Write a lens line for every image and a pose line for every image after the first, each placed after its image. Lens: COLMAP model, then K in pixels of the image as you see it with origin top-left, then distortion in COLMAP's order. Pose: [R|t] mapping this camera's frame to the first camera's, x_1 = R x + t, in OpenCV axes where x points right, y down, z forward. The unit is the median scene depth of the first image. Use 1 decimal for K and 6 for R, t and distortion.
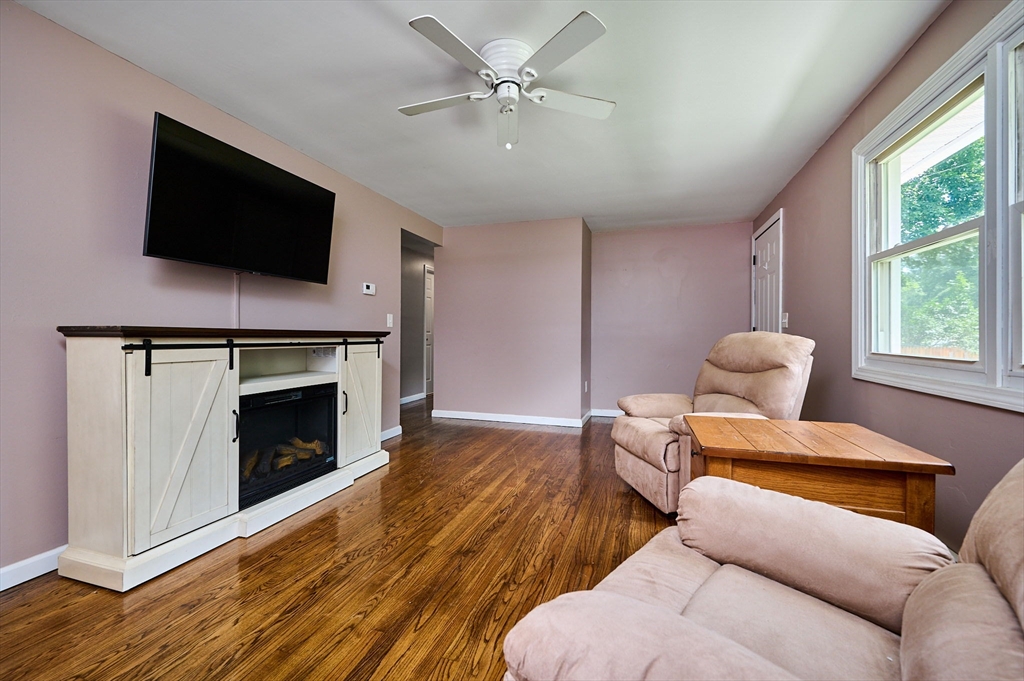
lens RADIAL K [[1687.2, 0, 512.0], [0, 1687.2, 340.1], [0, 0, 1]] dist [0.044609, 0.000000]
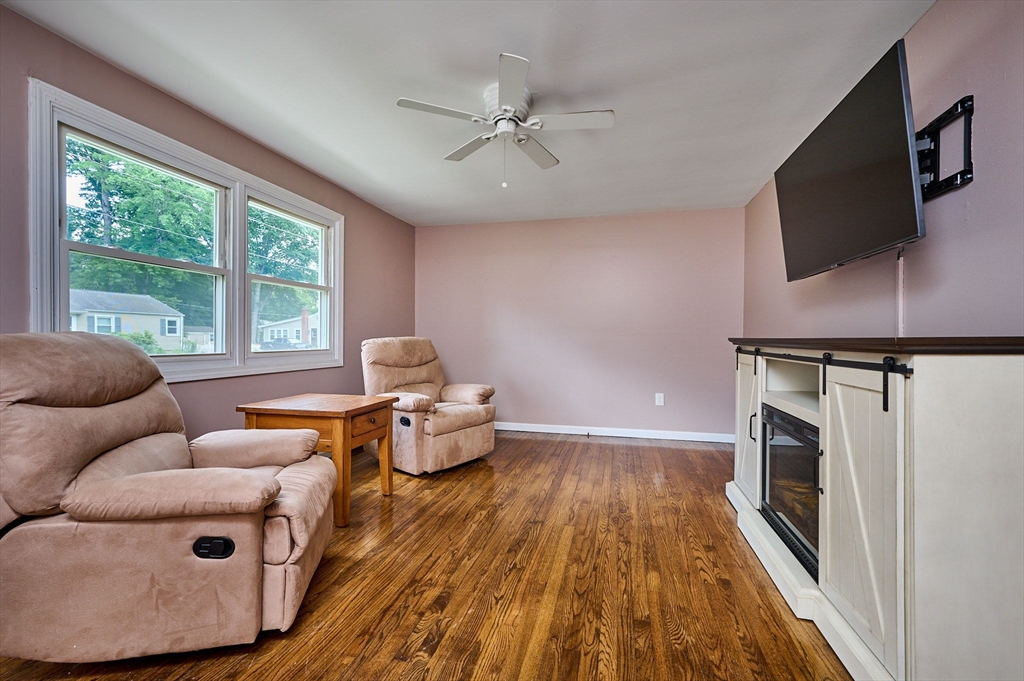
lens RADIAL K [[1687.2, 0, 512.0], [0, 1687.2, 340.6], [0, 0, 1]] dist [0.044609, 0.000000]
pose [[-0.999801, -0.011175, -0.016506, 0.009679], [-0.011237, 0.999930, 0.003681, -0.006512], [0.016464, 0.003866, -0.999857, 1.869017]]
